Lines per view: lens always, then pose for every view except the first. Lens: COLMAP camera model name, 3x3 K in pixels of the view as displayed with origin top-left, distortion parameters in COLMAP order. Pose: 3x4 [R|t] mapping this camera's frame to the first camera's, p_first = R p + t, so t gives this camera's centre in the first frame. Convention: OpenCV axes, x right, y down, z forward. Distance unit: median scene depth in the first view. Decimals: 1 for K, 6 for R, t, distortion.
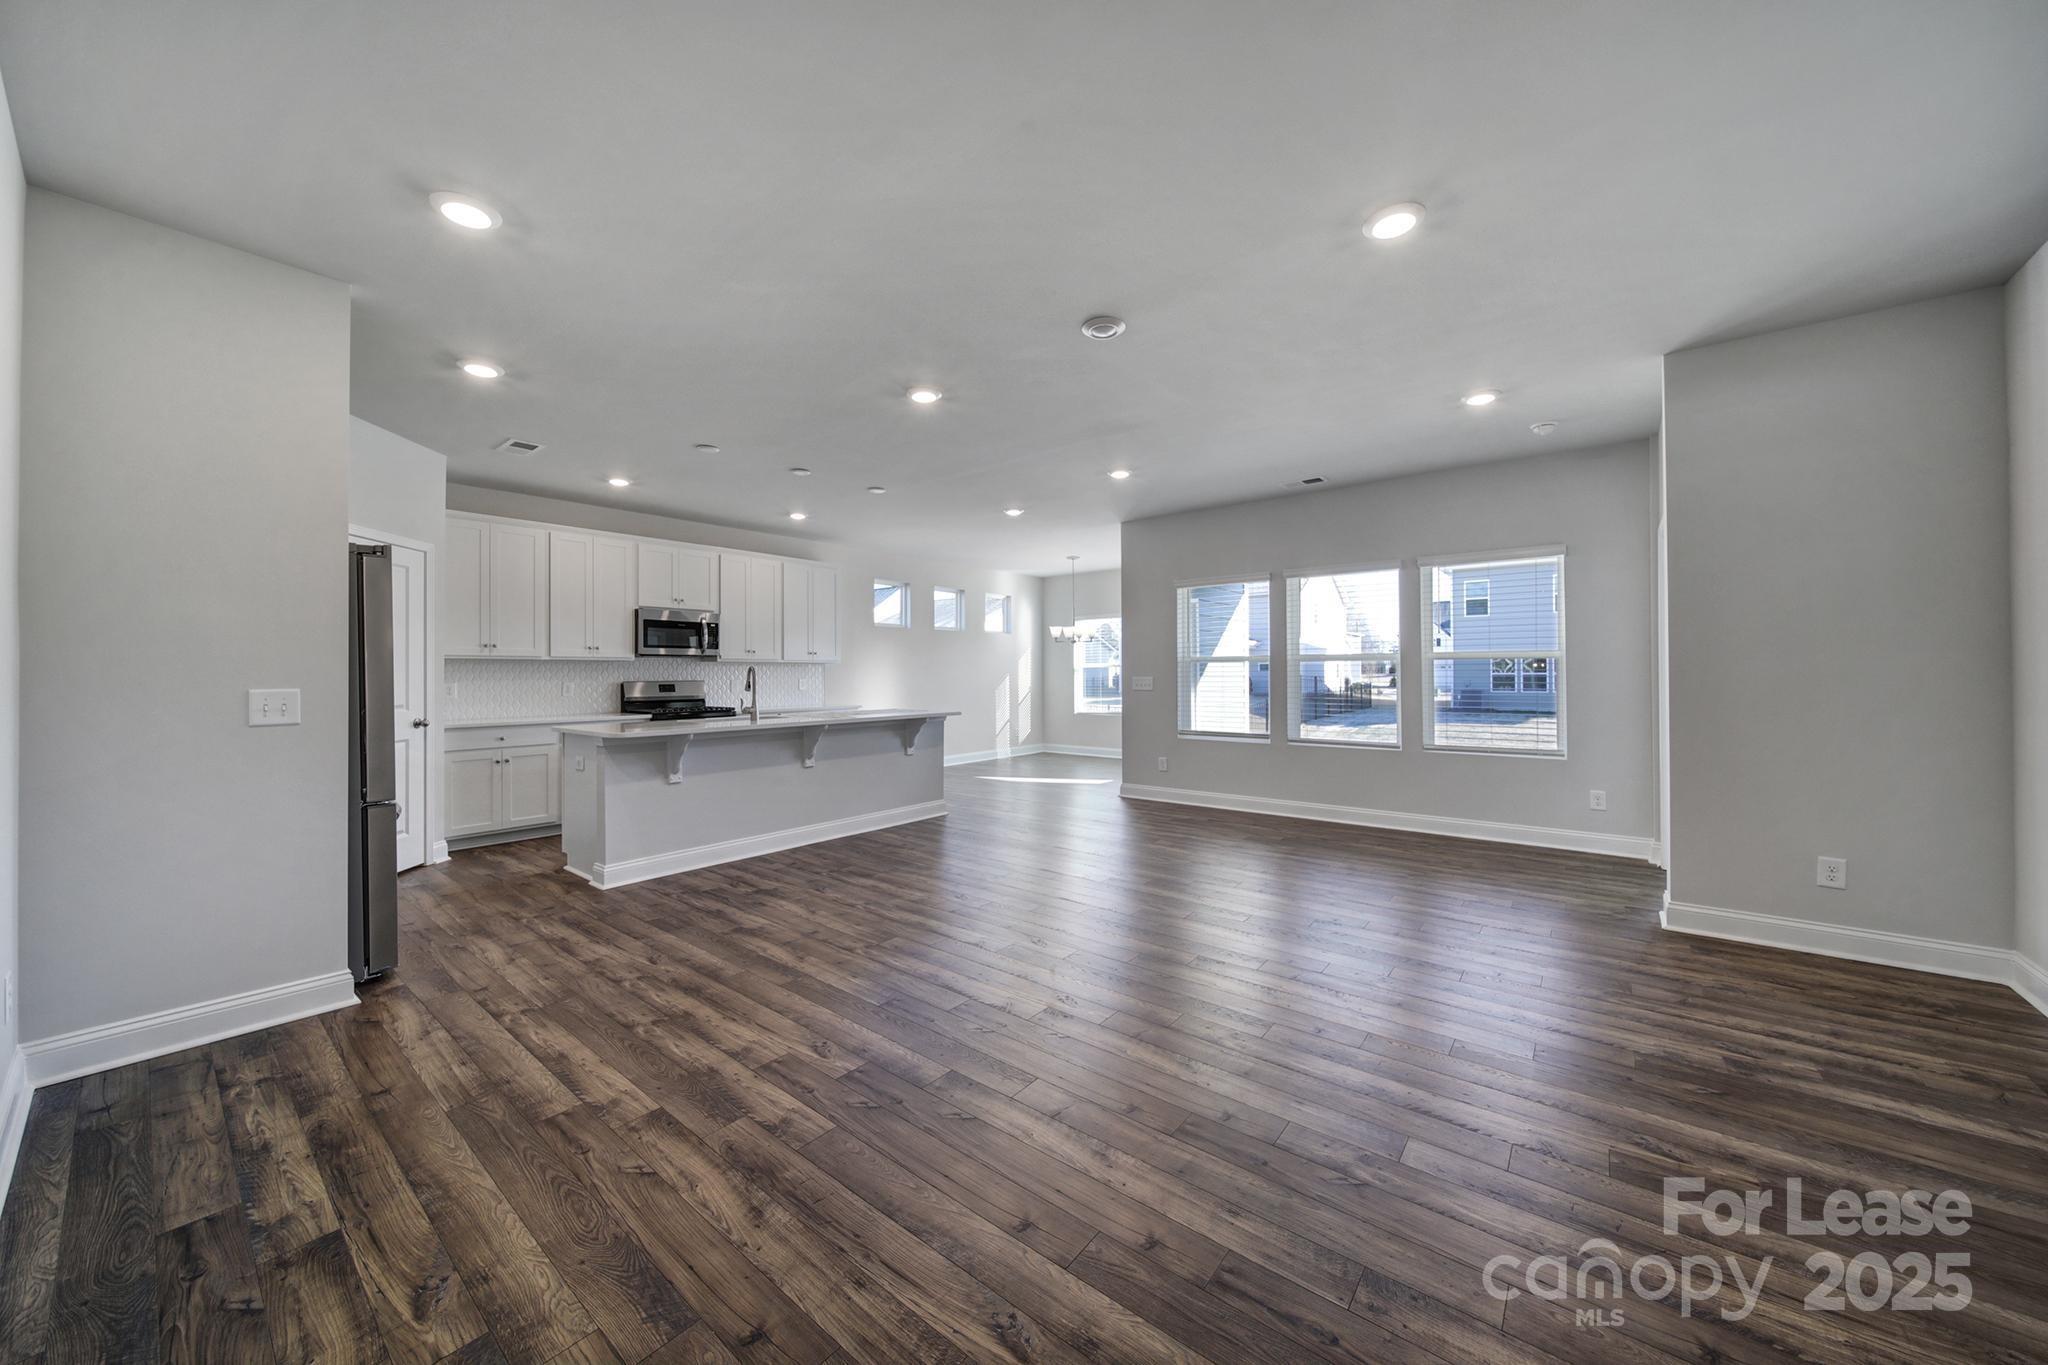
lens RADIAL K [[724.5, 0, 1022.7], [0, 724.5, 650.2], [0, 0, 1]] dist [-0.000504, -0.001446]
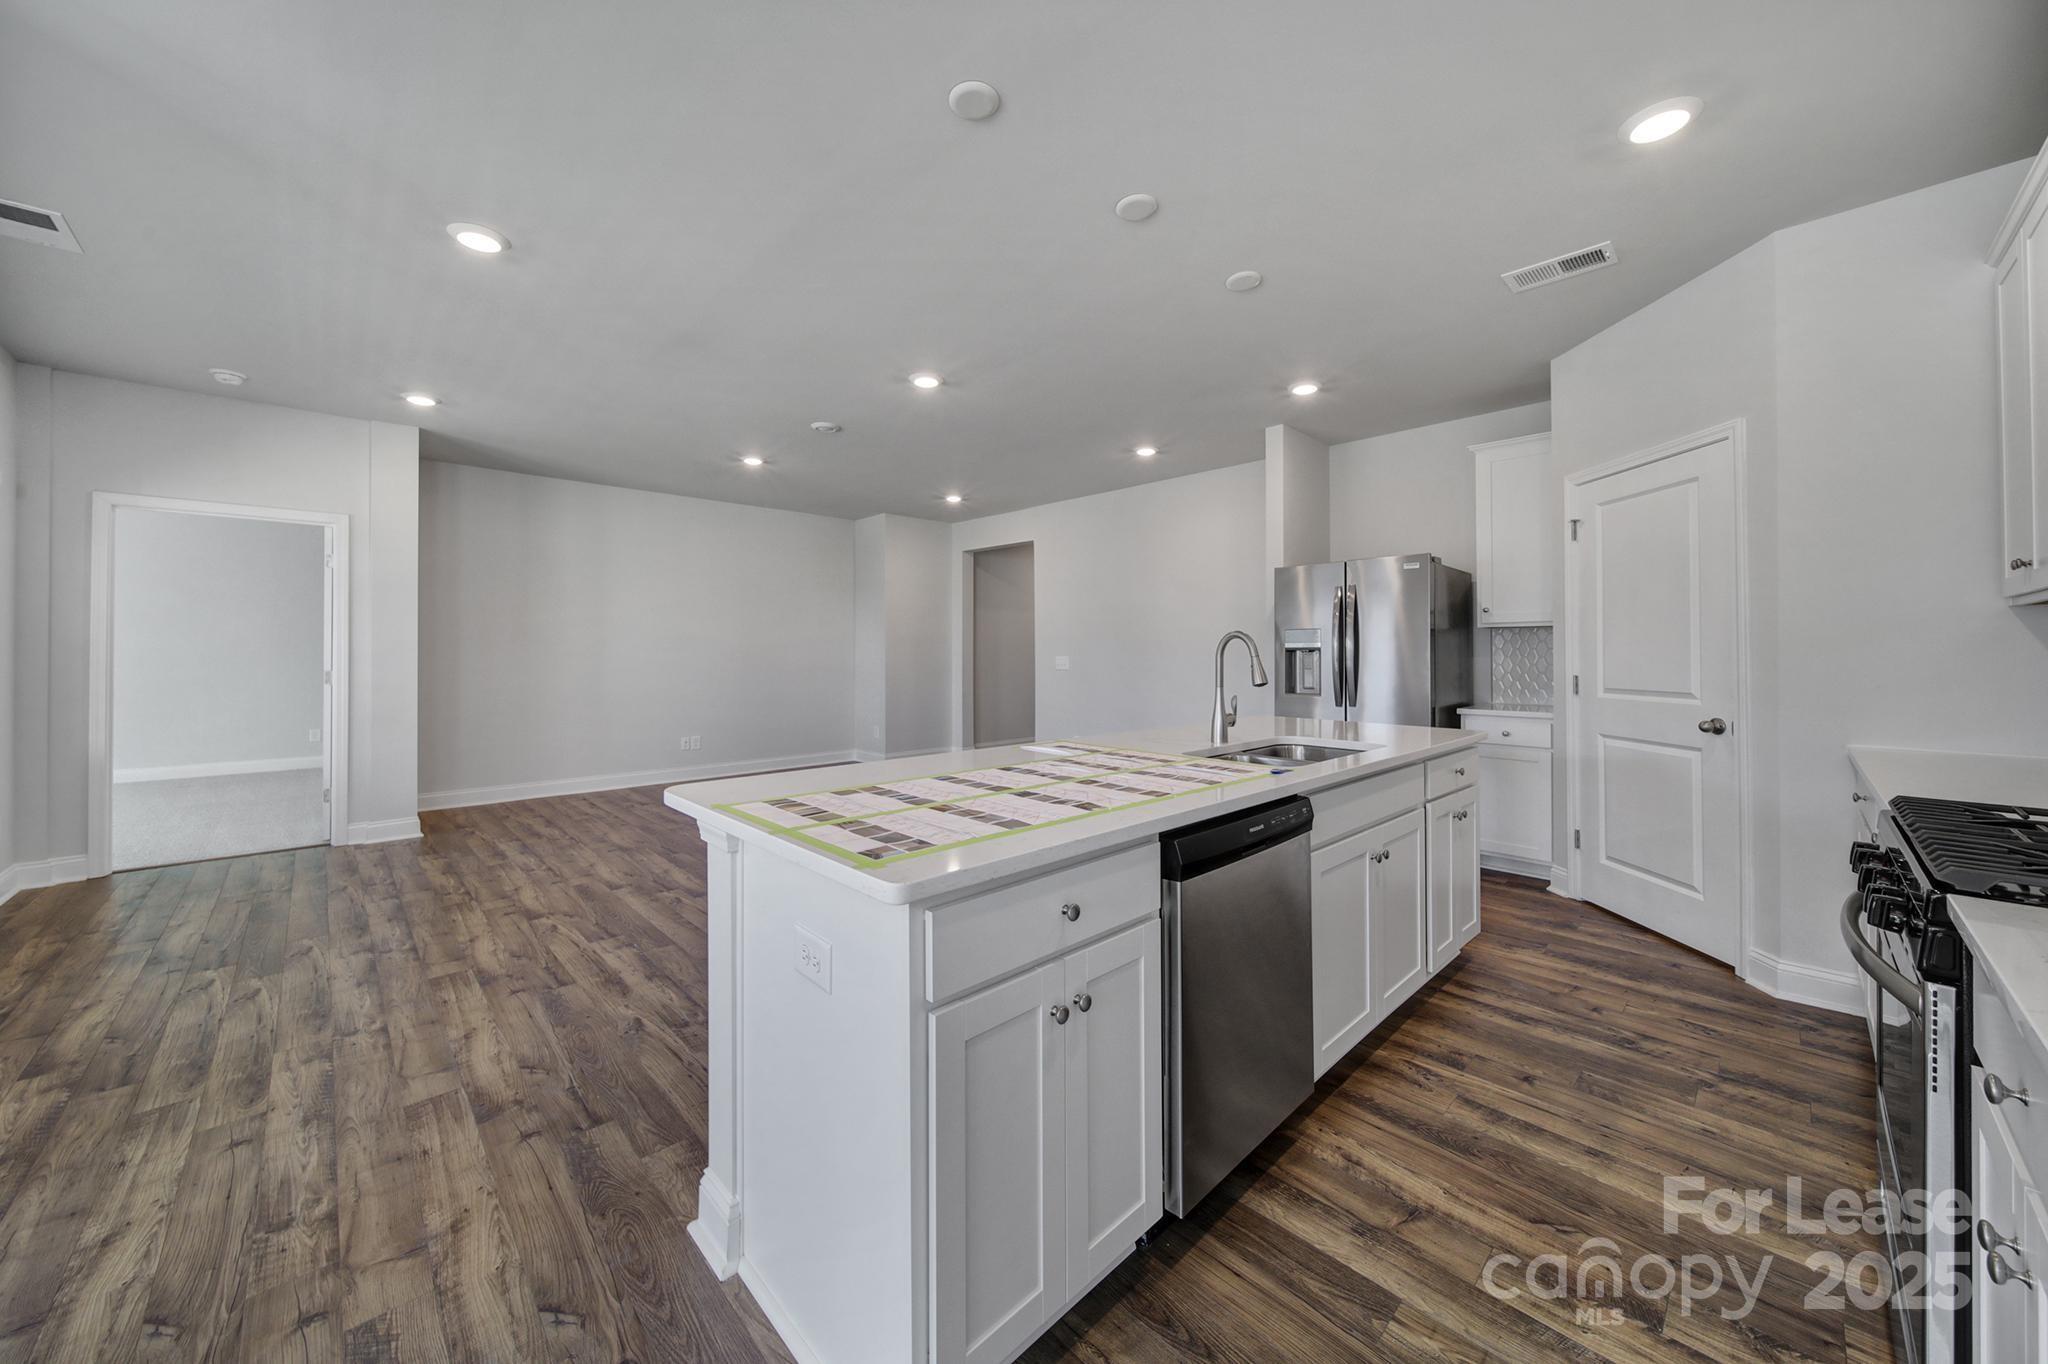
lens RADIAL K [[724.5, 0, 1011.6], [0, 724.5, 643.1], [0, 0, 1]] dist [-0.000504, -0.001446]
pose [[-0.990326, 0.009541, 0.138429, -0.243868], [0.002979, 0.998865, -0.047533, 0.043187], [-0.138725, -0.046661, -0.989231, 1.241061]]
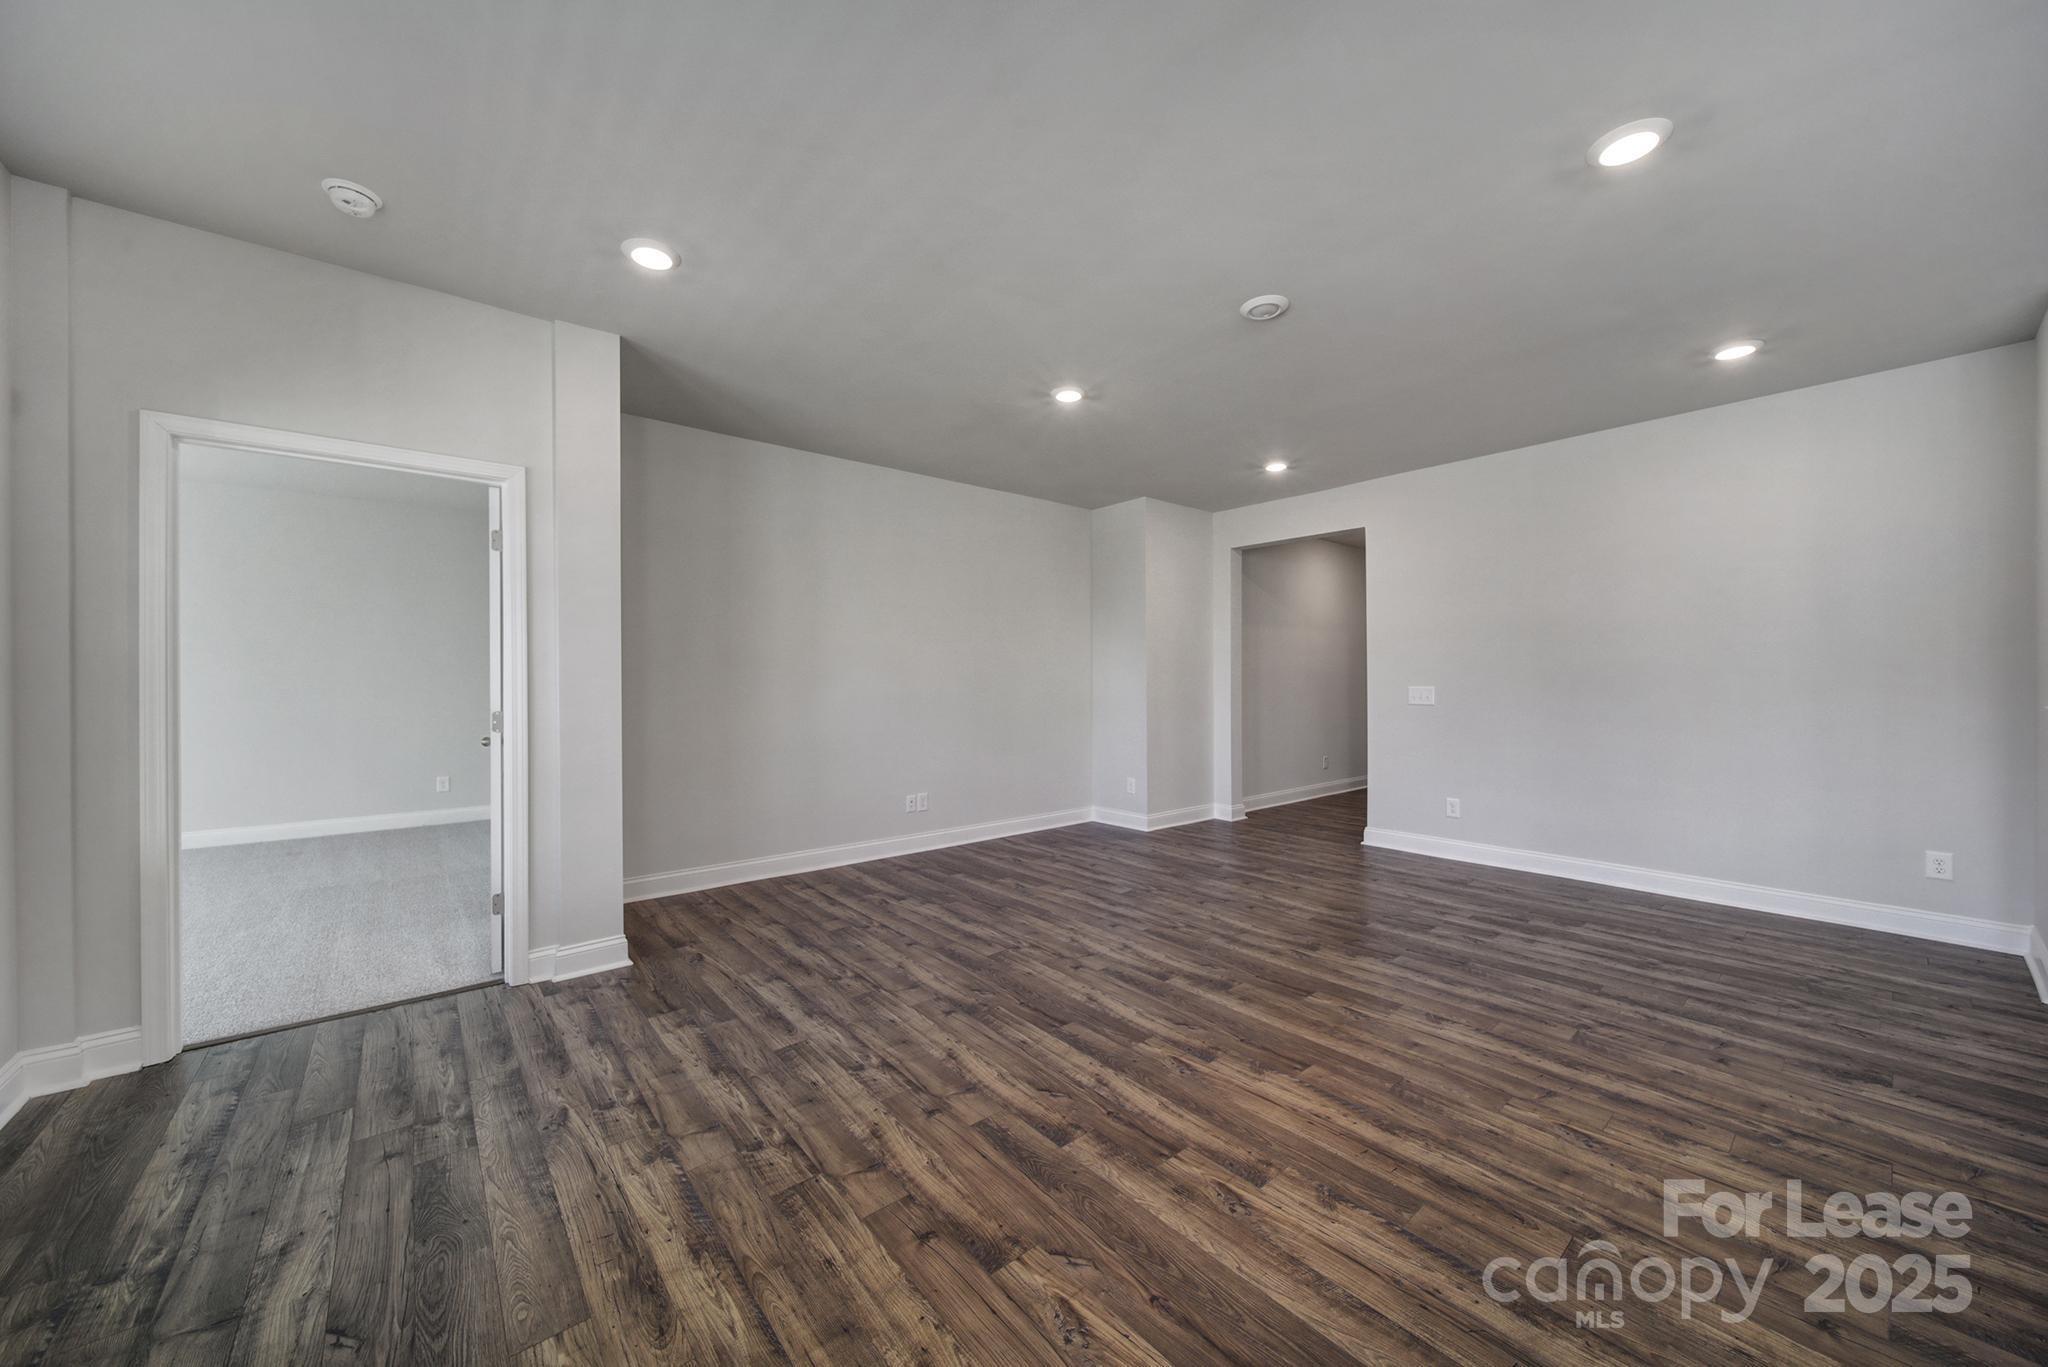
lens RADIAL K [[724.5, 0, 1008.9], [0, 724.5, 677.9], [0, 0, 1]] dist [-0.000504, -0.001446]
pose [[-0.976833, 0.009520, 0.213793, 0.118636], [0.001723, 0.999327, -0.036628, 0.030530], [-0.213997, -0.035411, -0.976192, 0.999856]]
